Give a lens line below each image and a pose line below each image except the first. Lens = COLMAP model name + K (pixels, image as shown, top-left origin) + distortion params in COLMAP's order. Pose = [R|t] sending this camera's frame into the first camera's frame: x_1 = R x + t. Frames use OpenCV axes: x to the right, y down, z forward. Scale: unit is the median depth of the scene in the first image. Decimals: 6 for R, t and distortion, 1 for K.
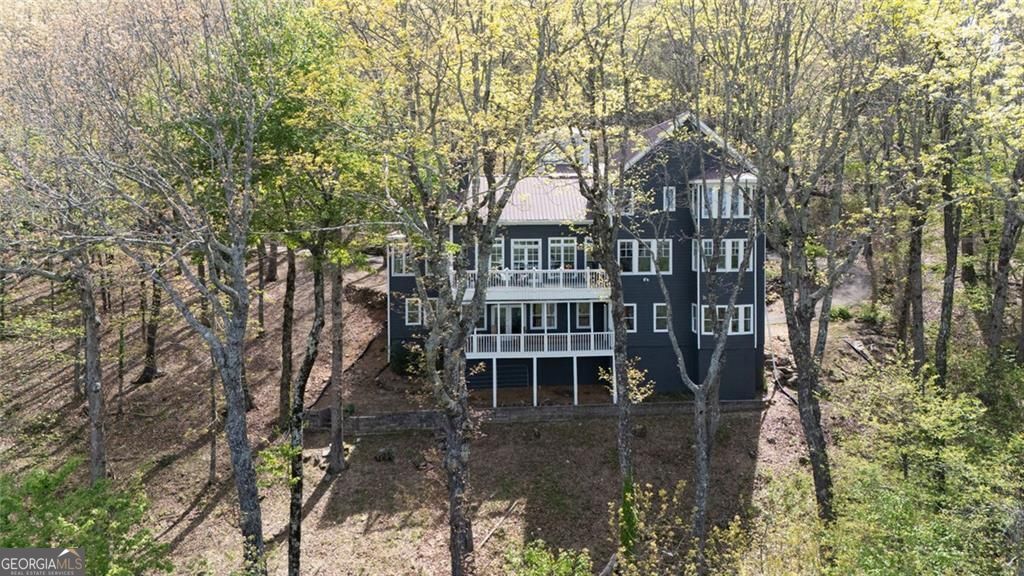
lens RADIAL K [[750.4, 0, 512.0], [0, 750.4, 288.0], [0, 0, 1]] dist [0.000831, -0.001712]
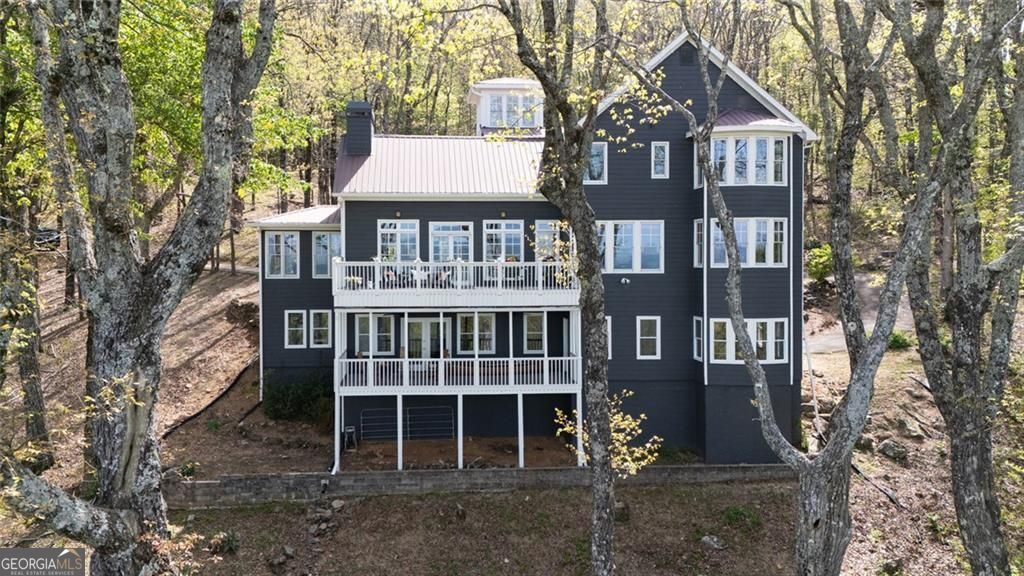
lens RADIAL K [[752.4, 0, 461.5], [0, 752.4, 266.9], [0, 0, 1]] dist [0.010091, 0.002859]
pose [[0.999886, 0.010859, -0.010489, 0.037496], [-0.011718, 0.996255, -0.085664, 0.036700], [0.009520, 0.085777, 0.996269, 0.322149]]
